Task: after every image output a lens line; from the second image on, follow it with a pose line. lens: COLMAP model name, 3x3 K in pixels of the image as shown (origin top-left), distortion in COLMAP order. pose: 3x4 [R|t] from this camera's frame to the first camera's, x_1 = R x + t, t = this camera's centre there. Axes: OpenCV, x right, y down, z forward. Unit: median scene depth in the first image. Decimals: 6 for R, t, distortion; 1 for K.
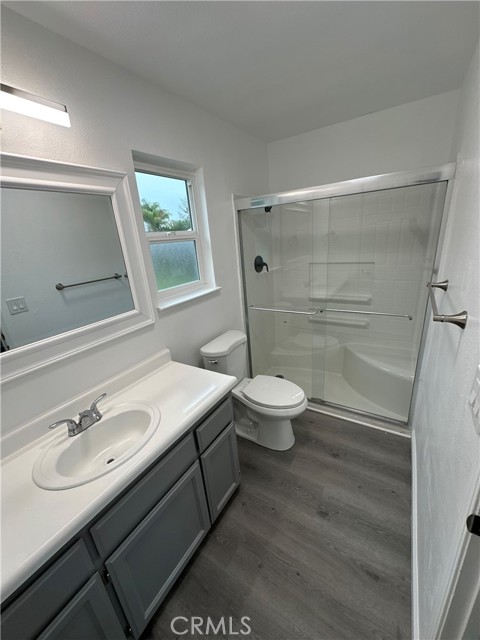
lens RADIAL K [[253.9, 0, 240.7], [0, 253.9, 320.8], [0, 0, 1]] dist [-0.002496, -0.000036]
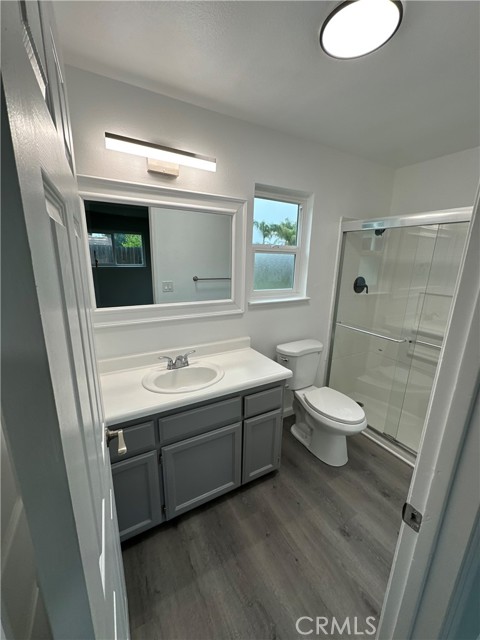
lens RADIAL K [[253.9, 0, 240.7], [0, 253.9, 320.8], [0, 0, 1]] dist [-0.002496, -0.000036]
pose [[0.874331, 0.211583, -0.436781, 0.185244], [-0.239706, 0.970798, -0.009565, 0.053745], [0.422003, 0.113062, 0.899517, -0.125029]]
